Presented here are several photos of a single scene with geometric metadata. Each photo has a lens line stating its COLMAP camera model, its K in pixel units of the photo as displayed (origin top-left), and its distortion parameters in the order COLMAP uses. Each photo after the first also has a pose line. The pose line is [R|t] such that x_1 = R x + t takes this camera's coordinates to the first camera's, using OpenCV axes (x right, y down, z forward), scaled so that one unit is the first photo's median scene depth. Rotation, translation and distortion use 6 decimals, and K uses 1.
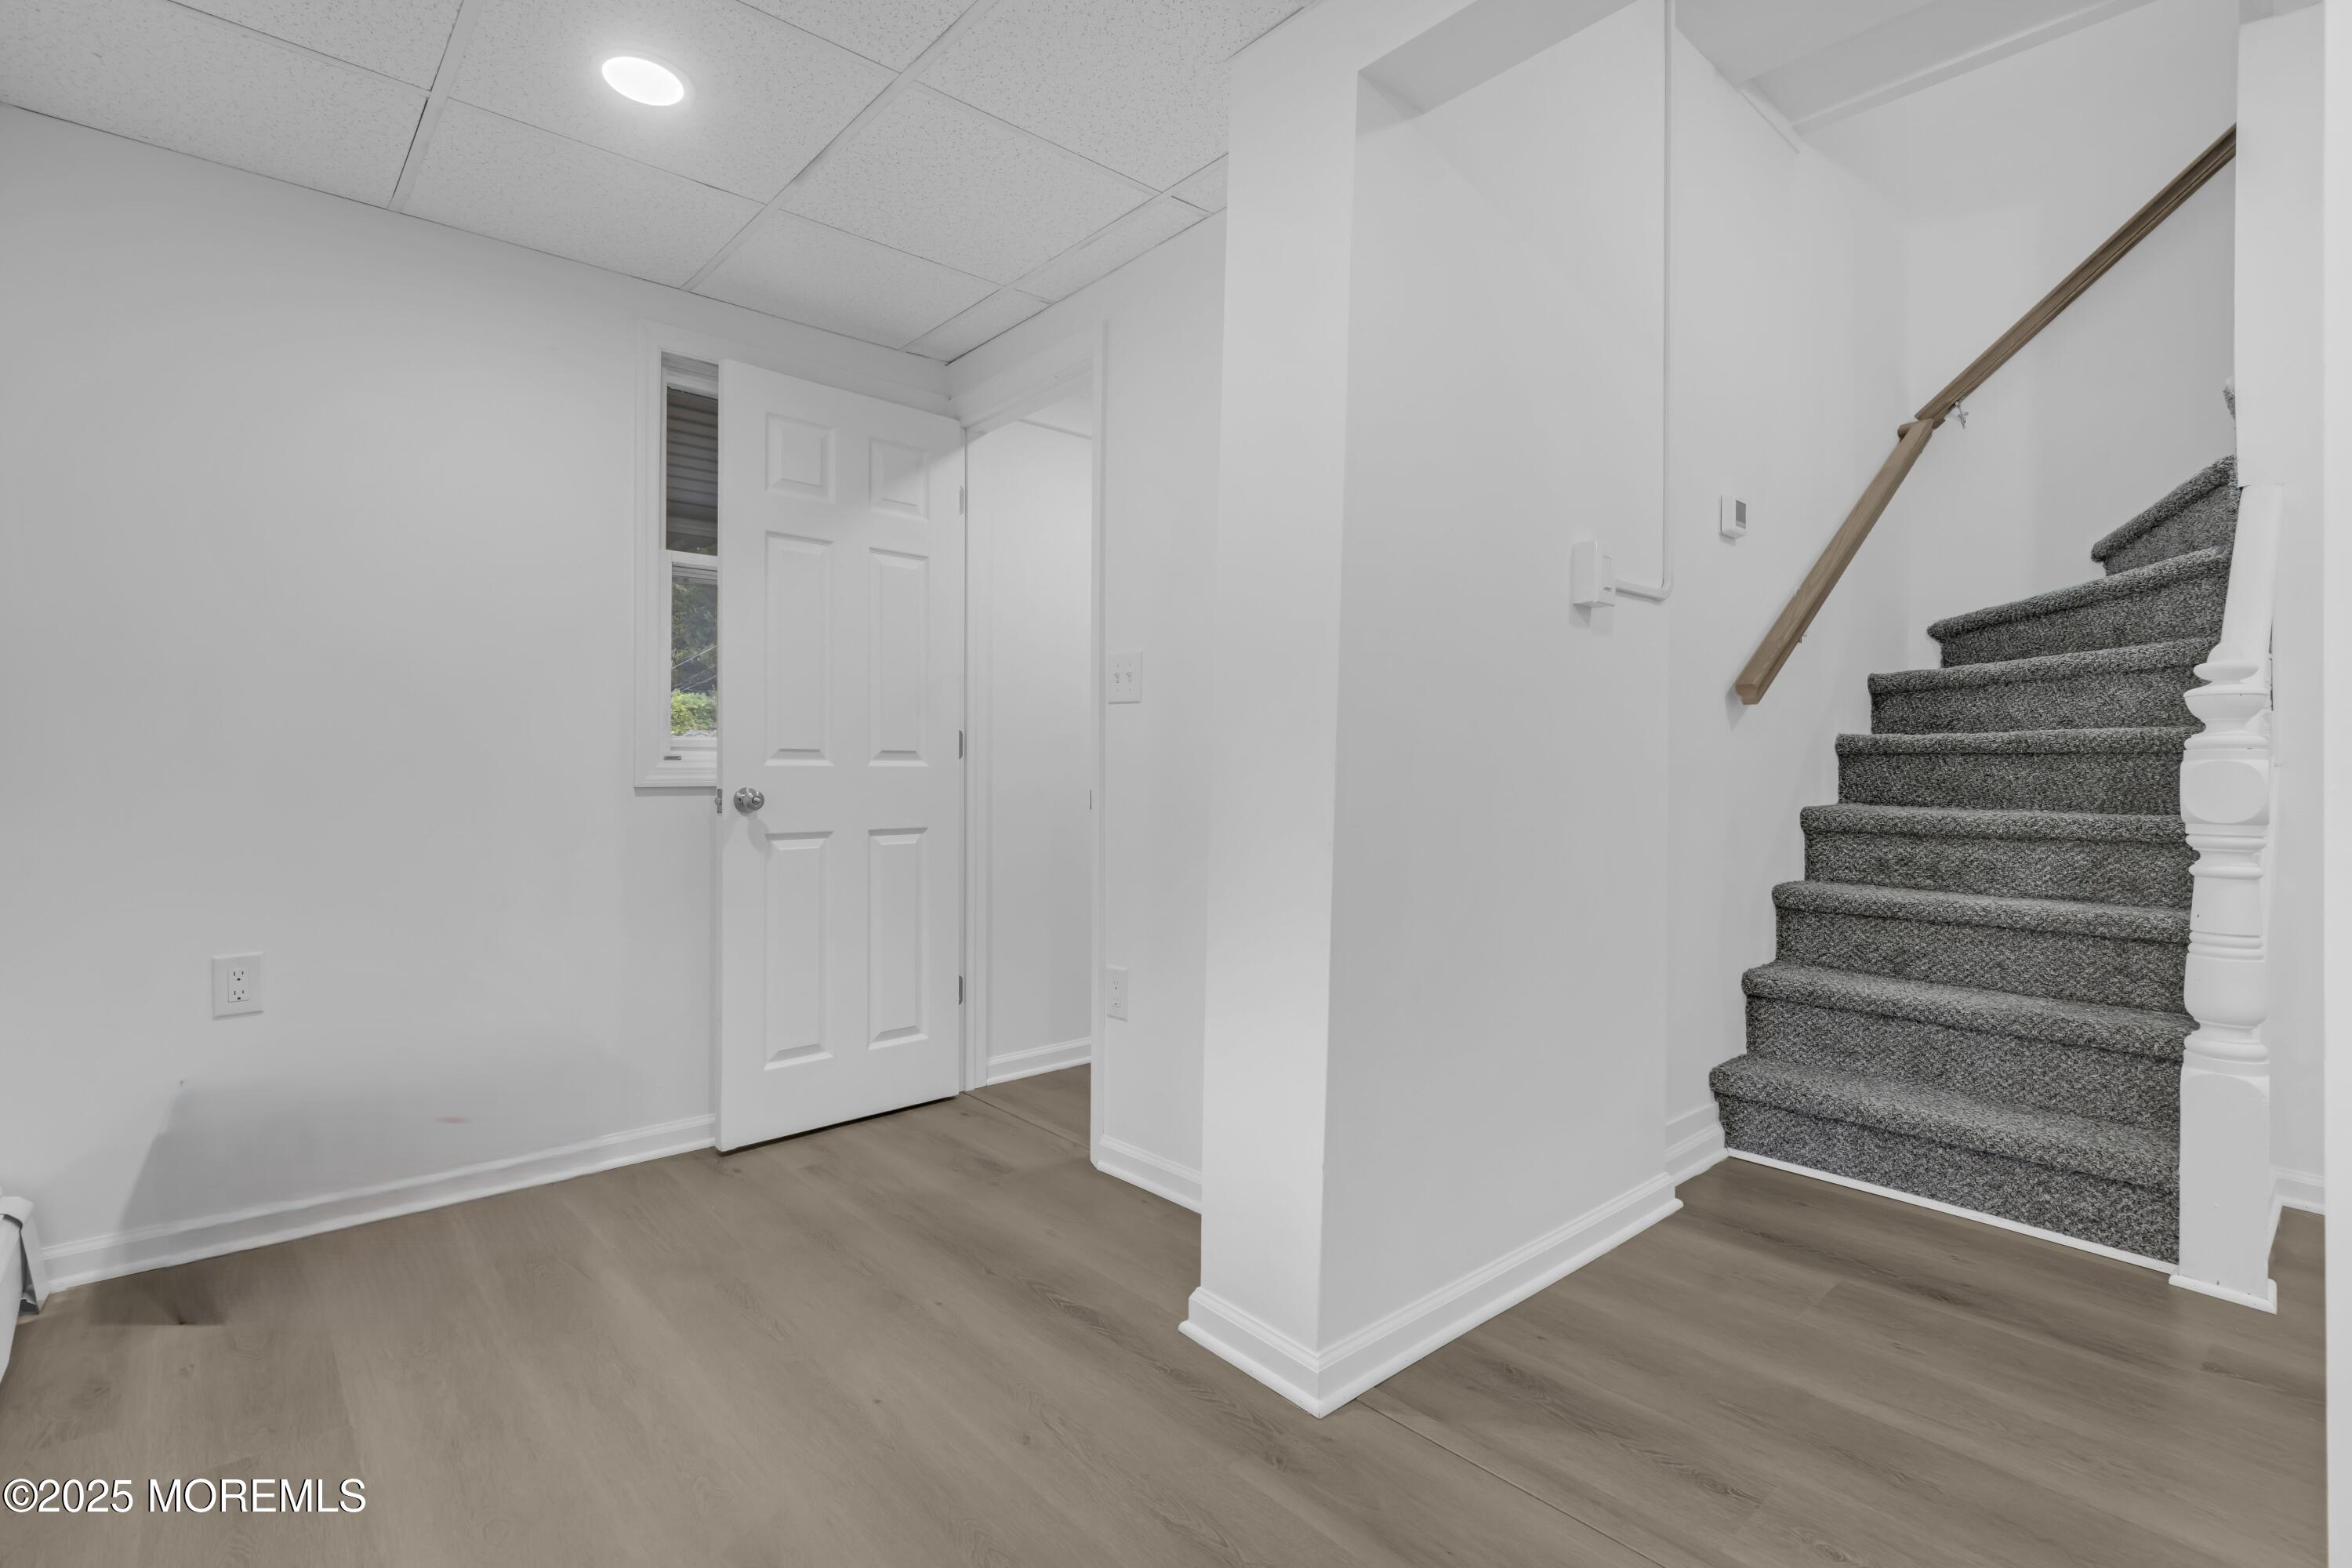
lens RADIAL K [[1105.0, 0, 1186.5], [0, 1105.0, 780.0], [0, 0, 1]] dist [-0.002954, 0.000093]
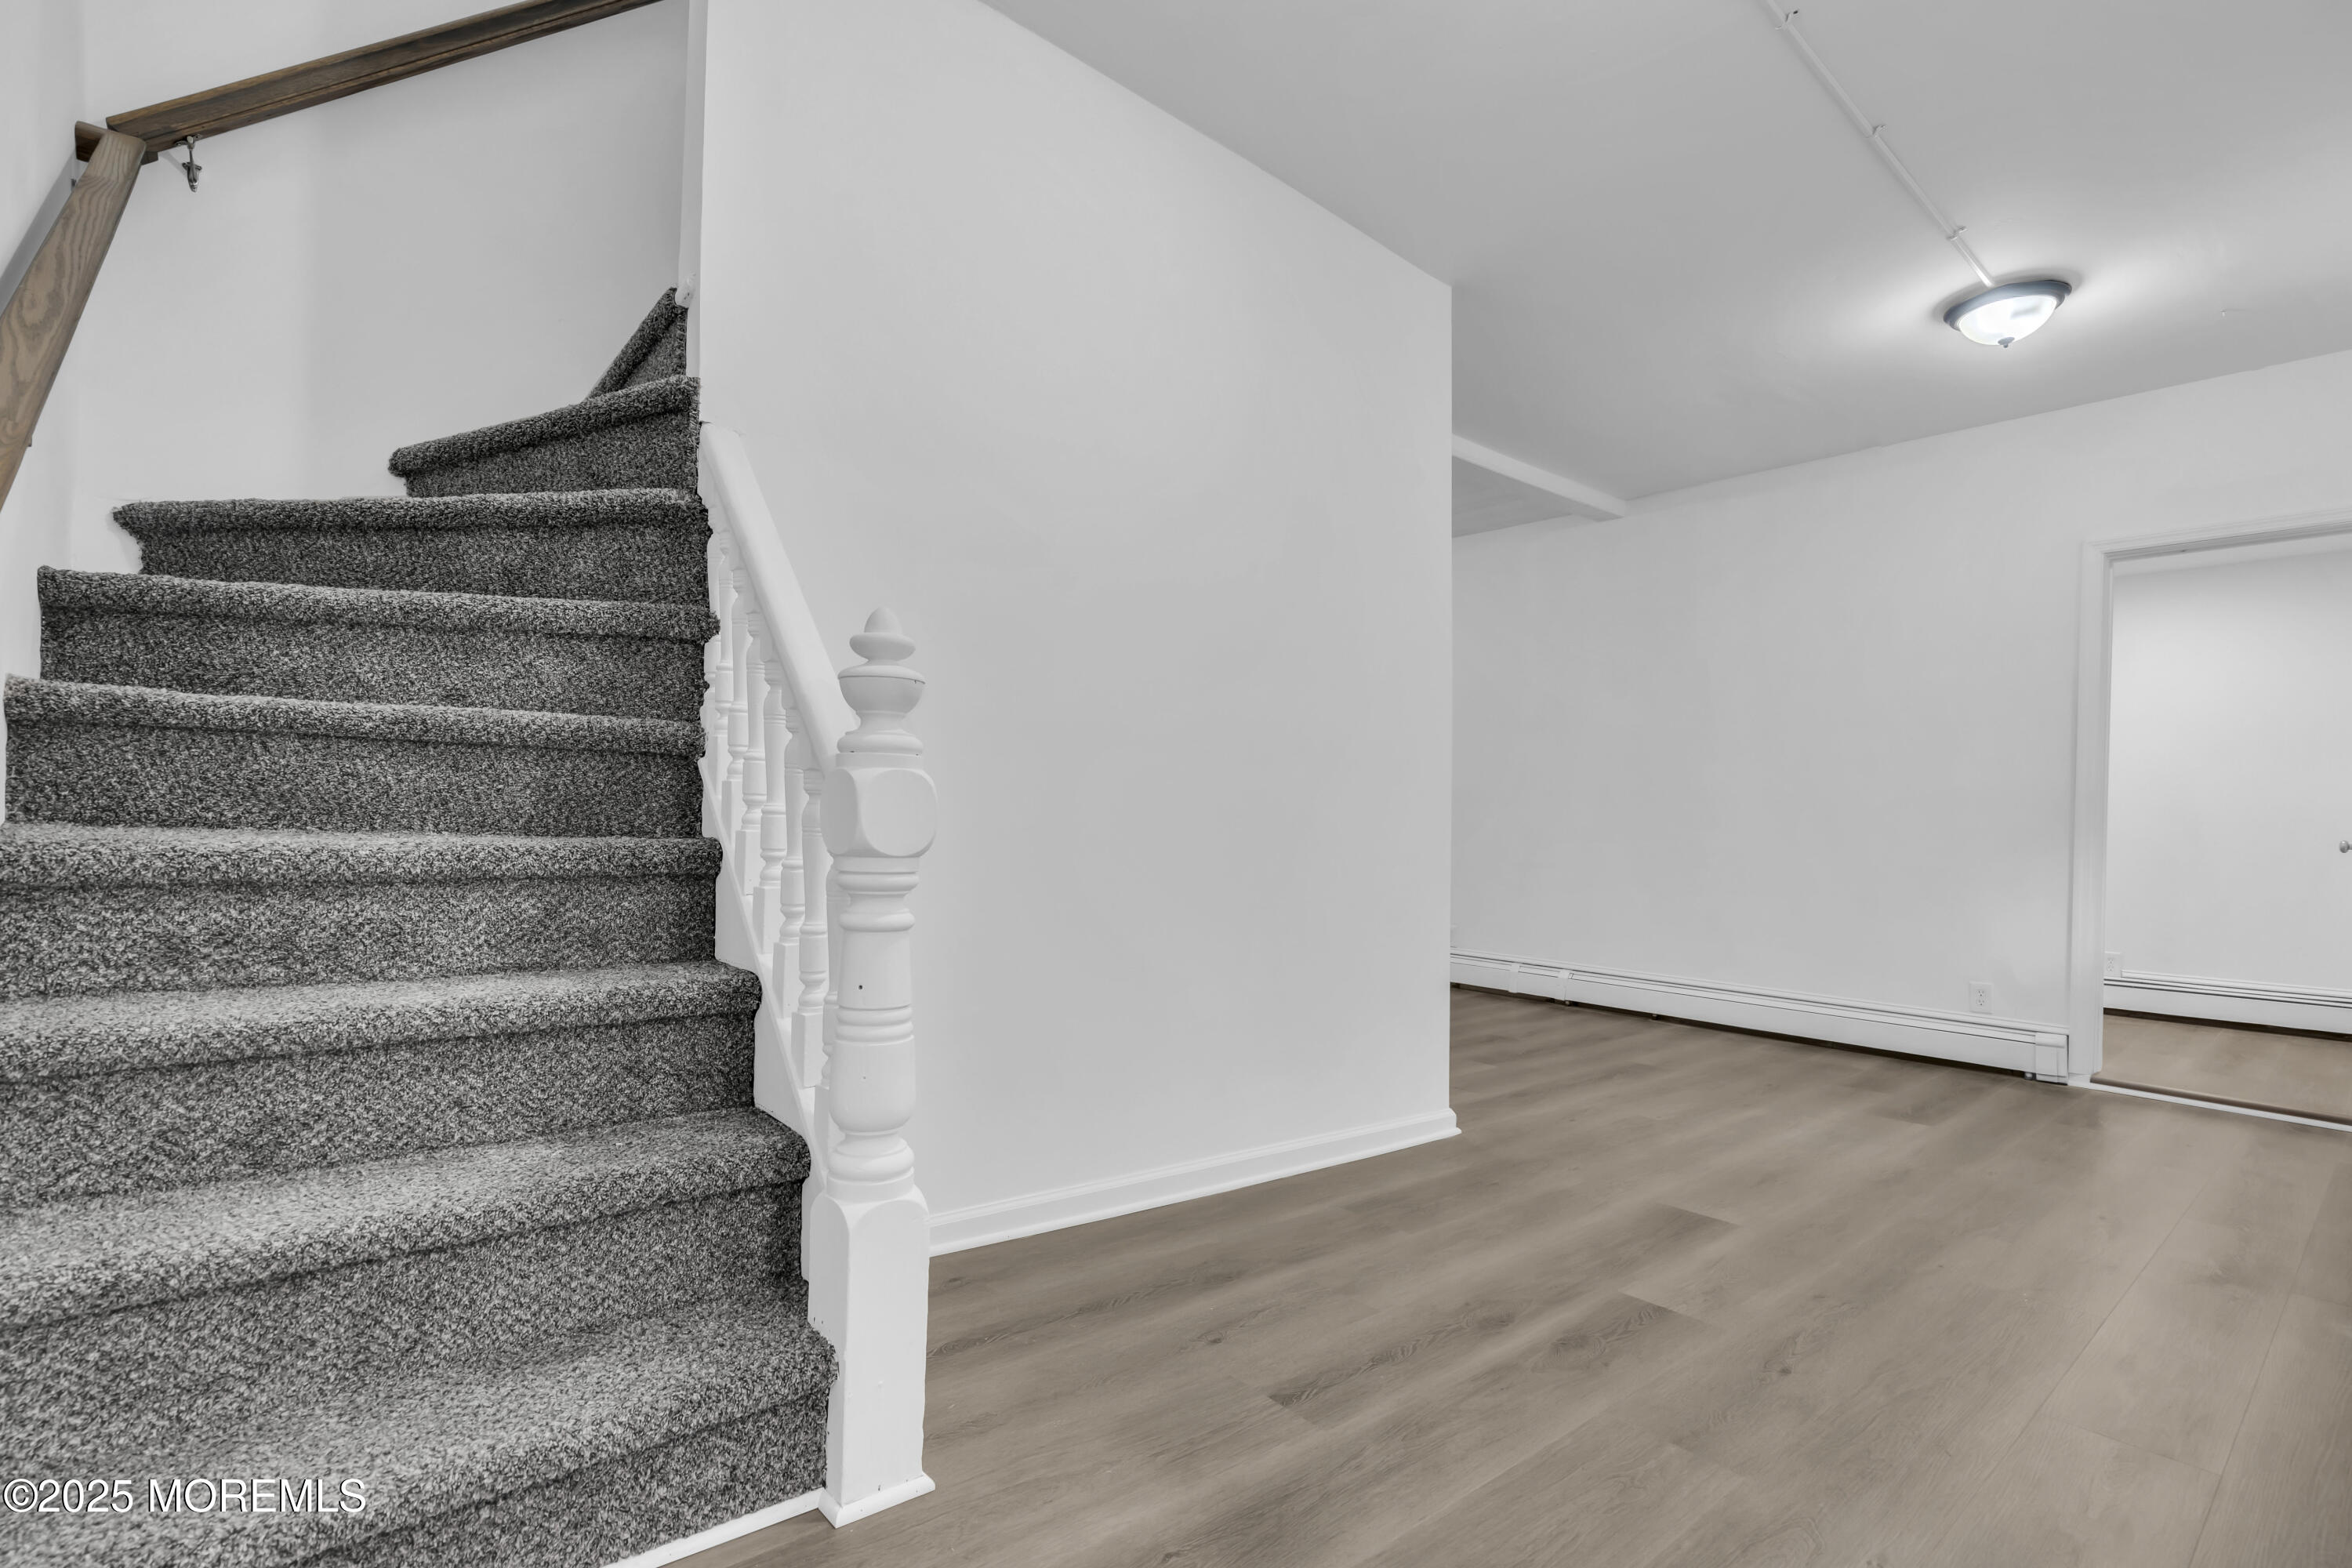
lens RADIAL K [[1105.0, 0, 1183.7], [0, 1105.0, 806.0], [0, 0, 1]] dist [-0.002954, 0.000093]
pose [[0.024699, -0.006182, 0.999676, 0.149445], [-0.027065, 0.999610, 0.006850, -0.003595], [-0.999328, -0.027225, 0.024522, 0.554970]]
